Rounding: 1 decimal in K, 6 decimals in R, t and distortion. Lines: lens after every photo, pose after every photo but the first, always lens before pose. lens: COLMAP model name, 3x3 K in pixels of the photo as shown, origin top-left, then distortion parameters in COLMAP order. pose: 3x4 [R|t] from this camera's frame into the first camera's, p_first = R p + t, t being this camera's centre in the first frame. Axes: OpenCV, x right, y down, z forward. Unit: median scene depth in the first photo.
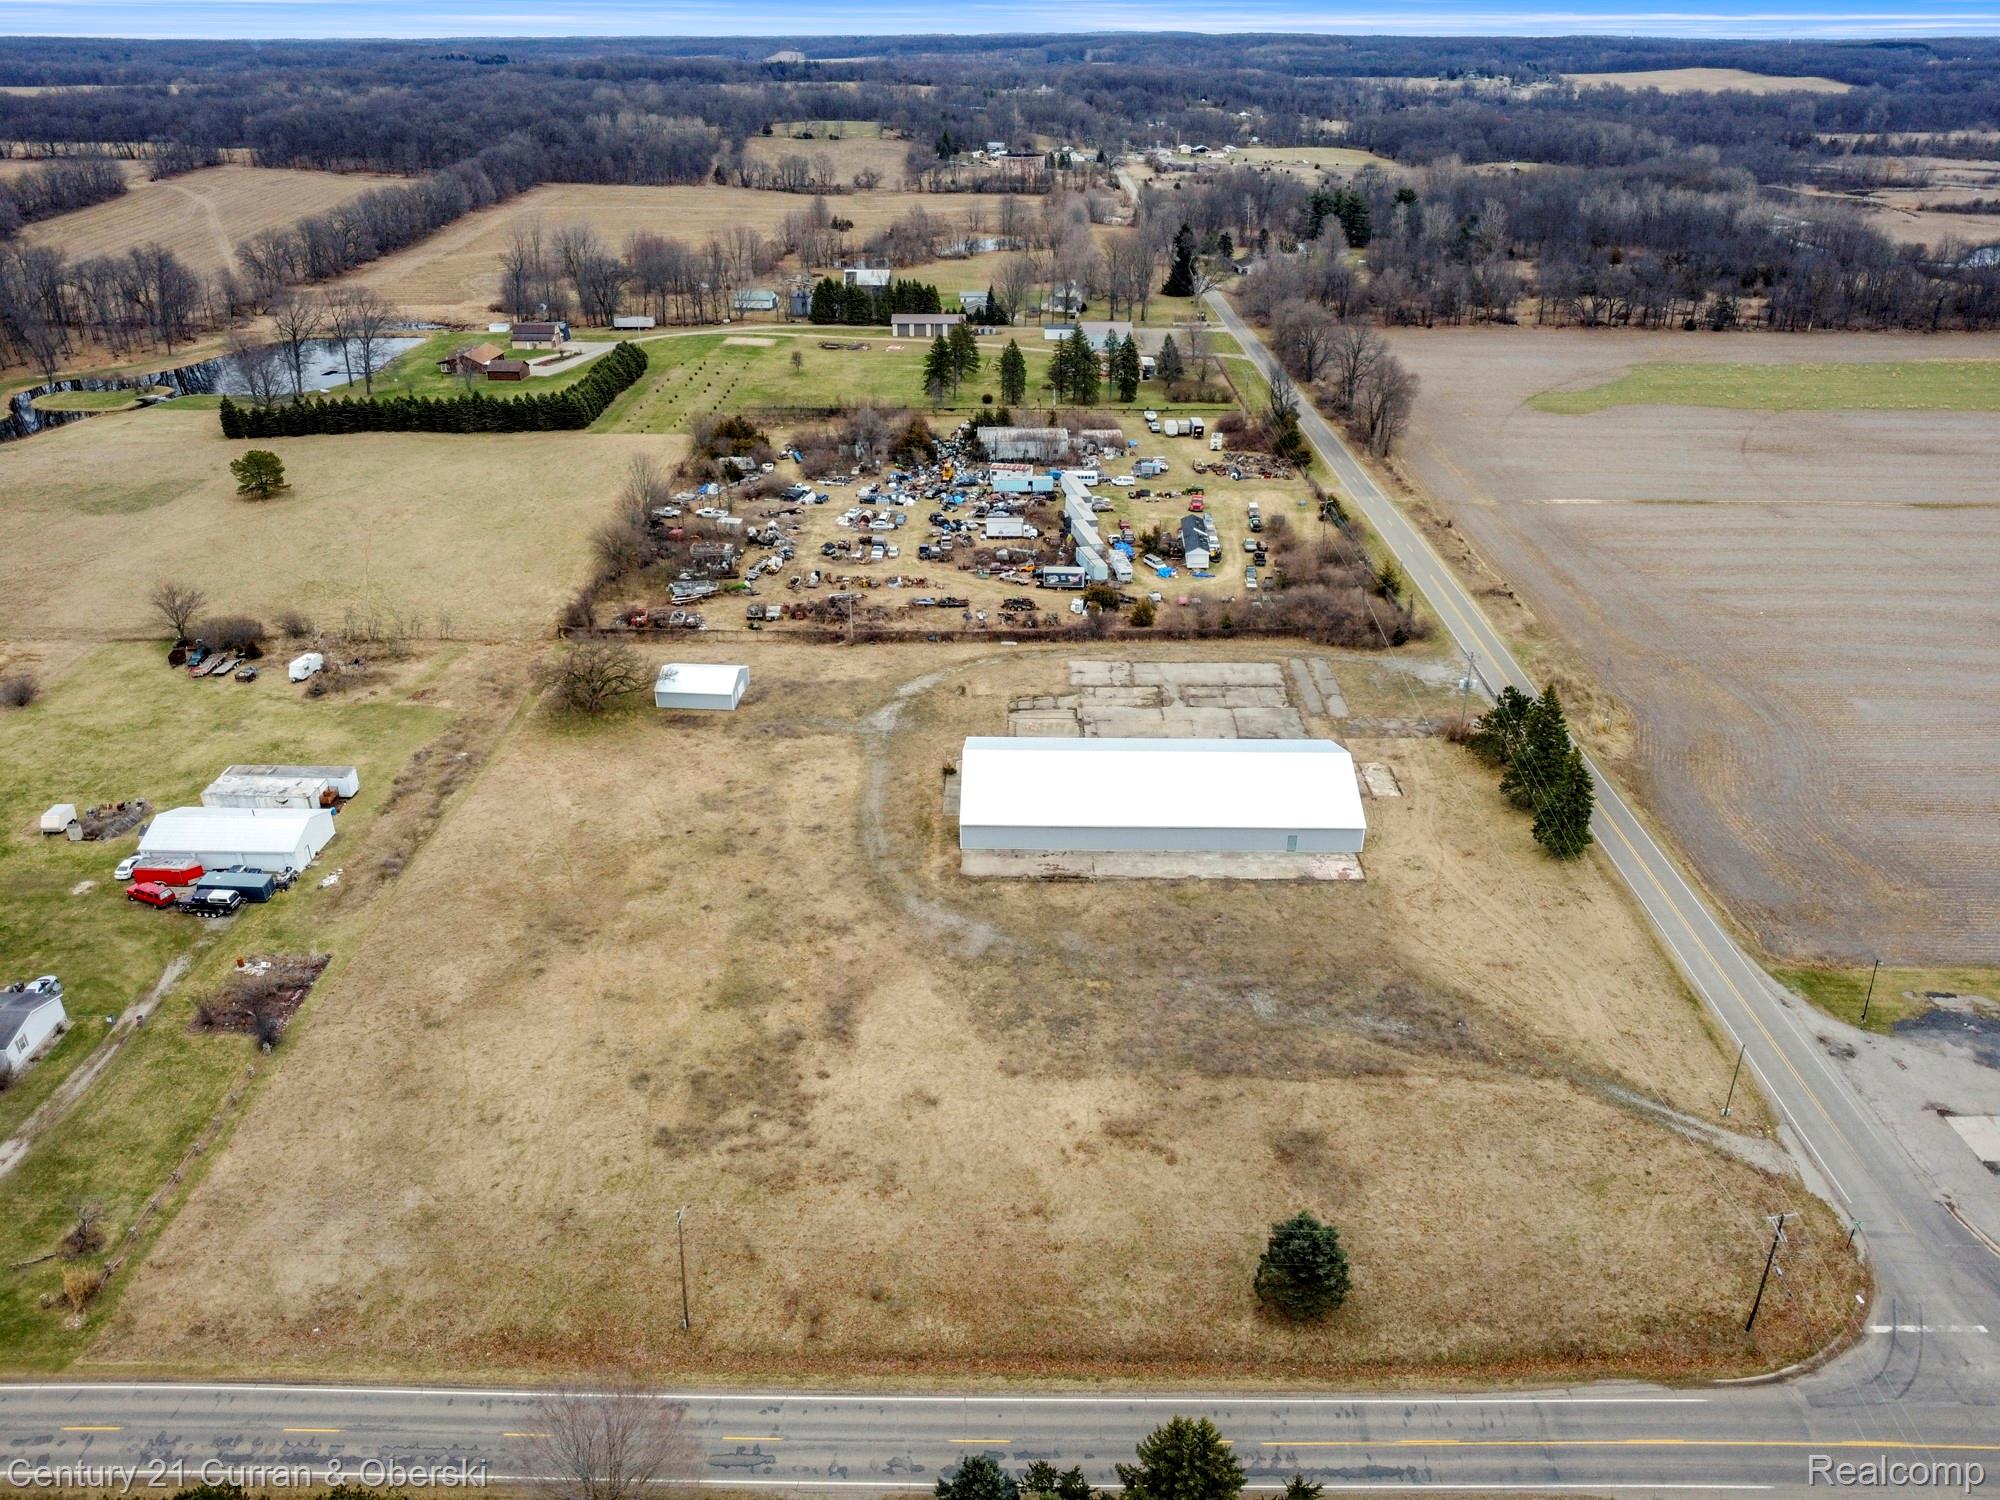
lens RADIAL K [[1448.7, 0, 1008.4], [0, 1448.7, 757.3], [0, 0, 1]] dist [-0.027665, -0.007285]
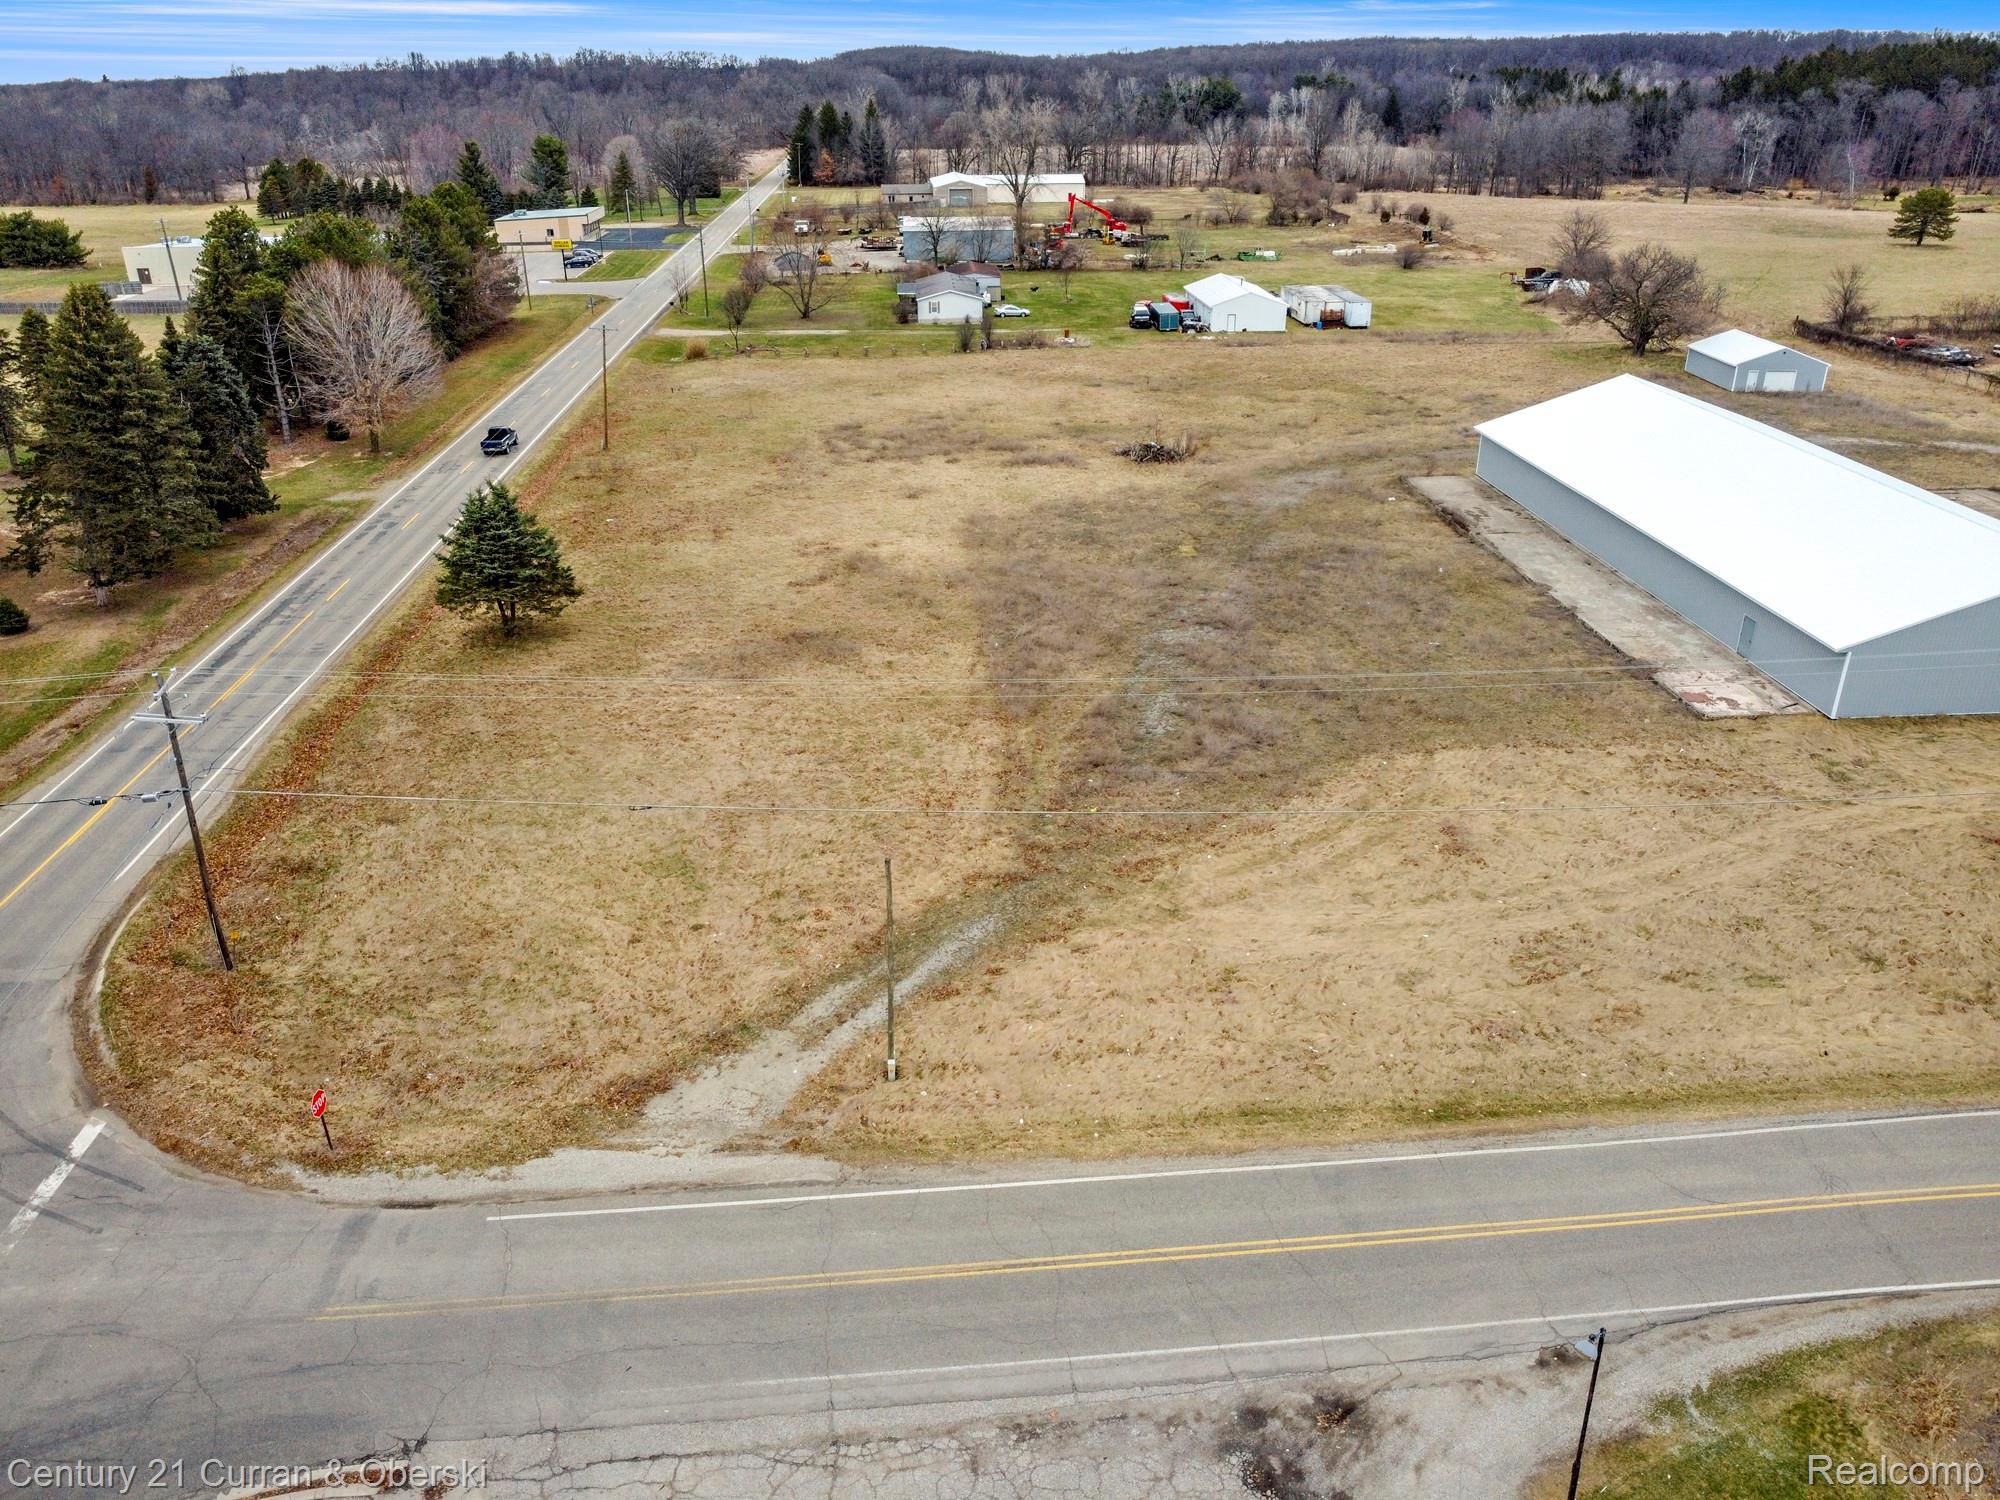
lens RADIAL K [[1458.1, 0, 987.2], [0, 1458.1, 742.4], [0, 0, 1]] dist [-0.034481, 0.007849]
pose [[0.075957, 0.413151, -0.907489, 0.435188], [-0.446440, 0.827889, 0.339545, 0.028426], [0.891584, 0.379349, 0.247331, 0.497244]]
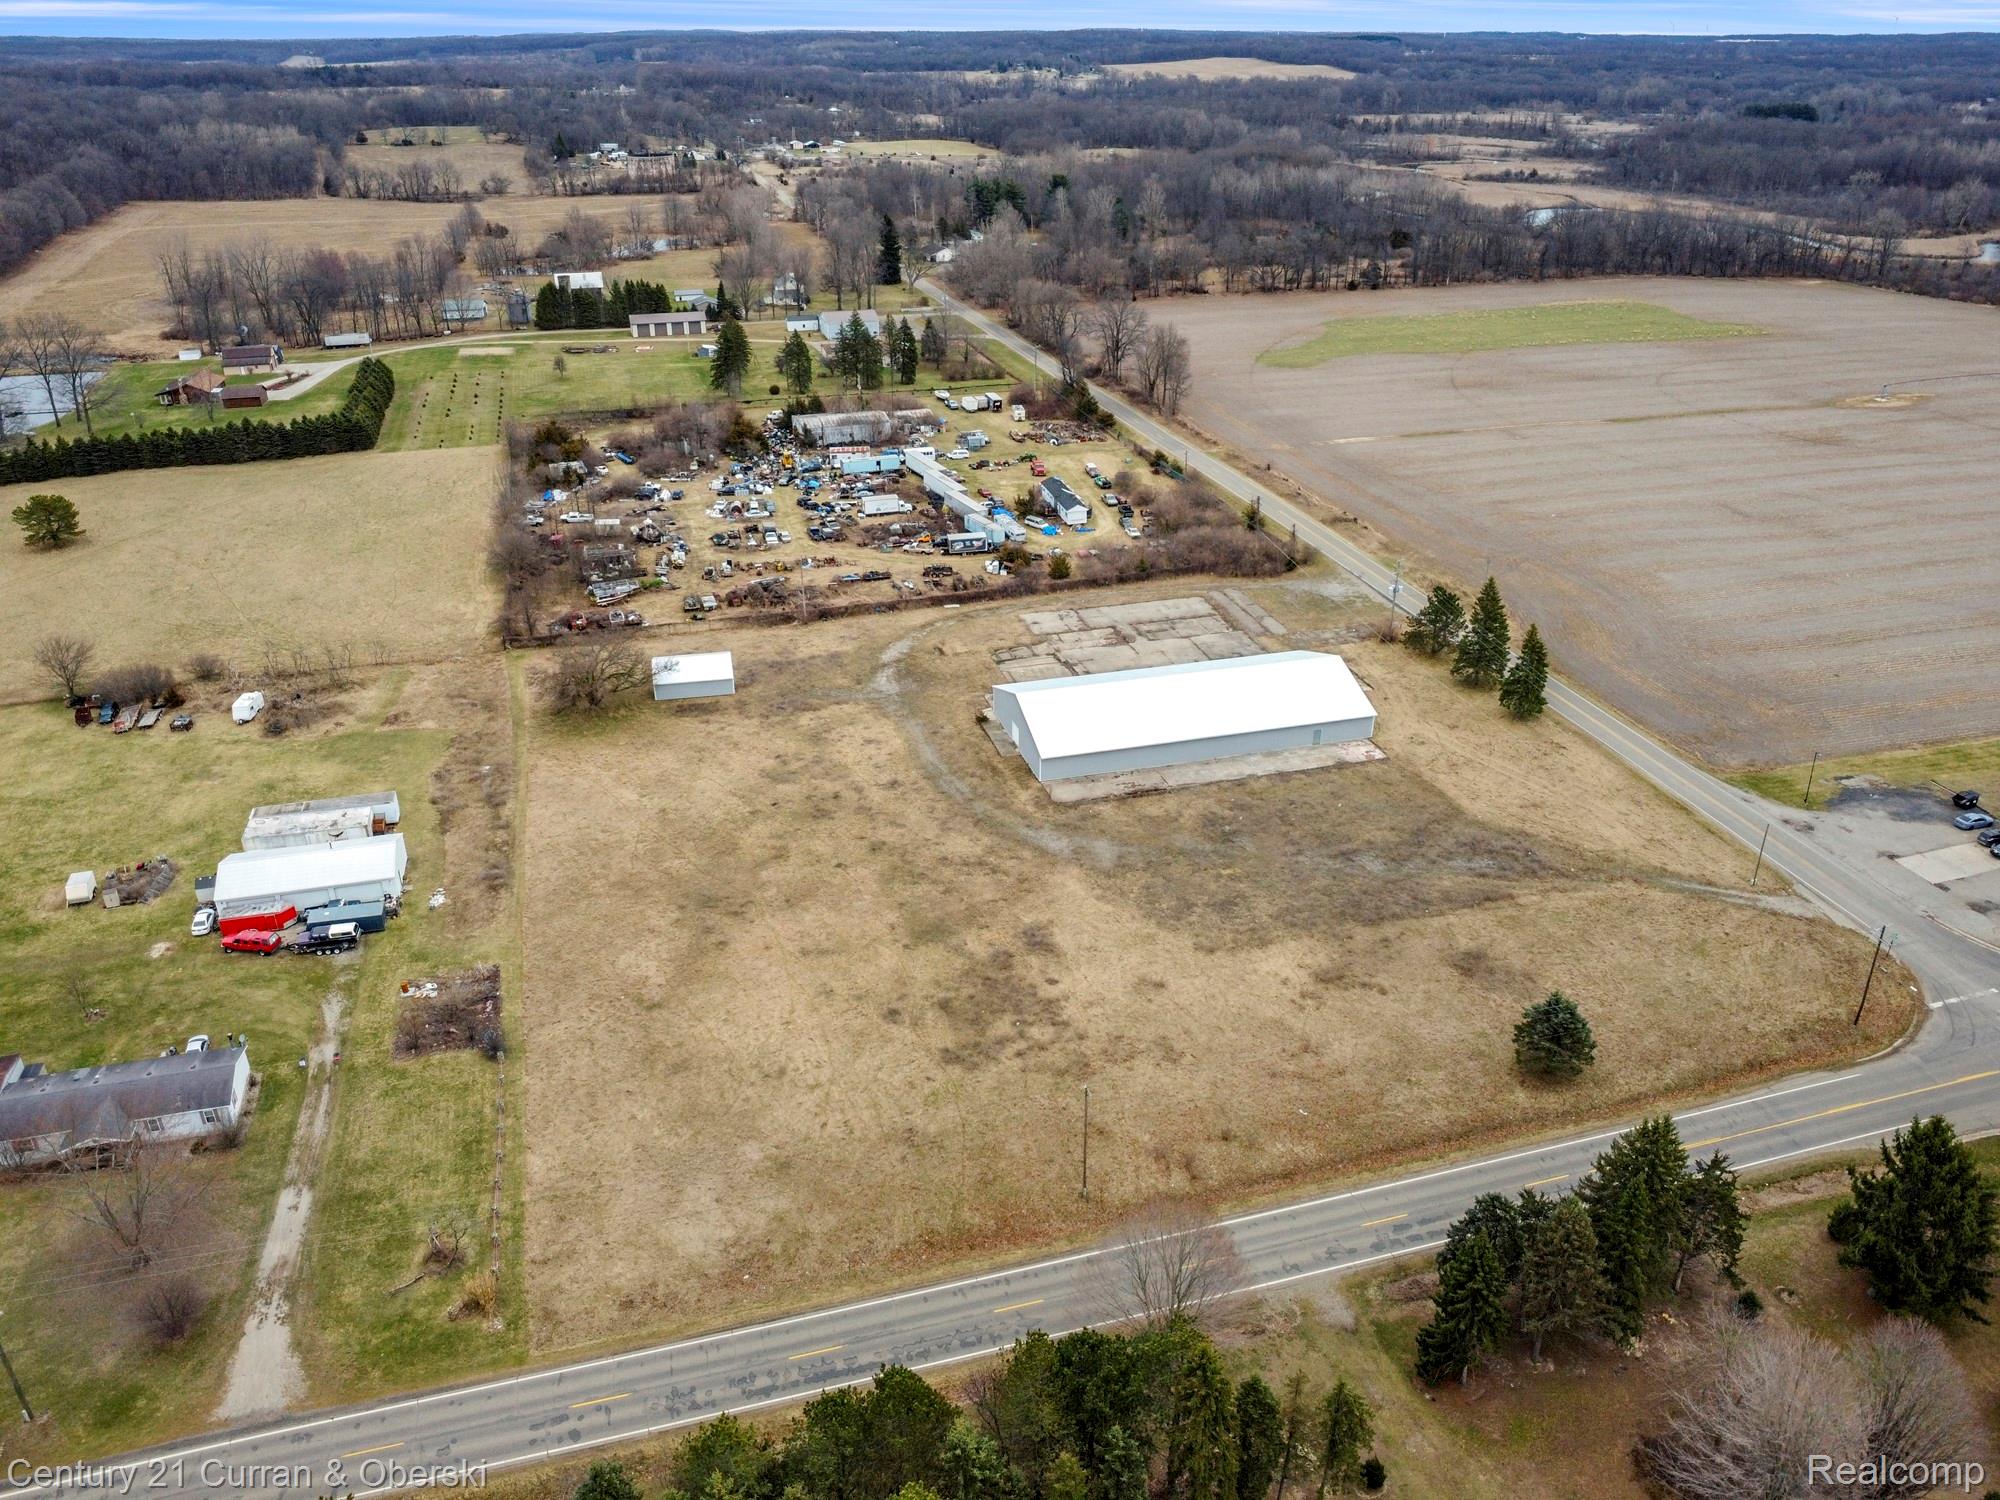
lens RADIAL K [[1448.7, 0, 1008.4], [0, 1448.7, 757.3], [0, 0, 1]] dist [-0.027665, -0.007285]
pose [[0.956820, -0.132108, 0.258928, -0.241801], [0.131688, 0.991108, 0.019043, 0.015577], [-0.259142, 0.015877, 0.965709, -0.028058]]
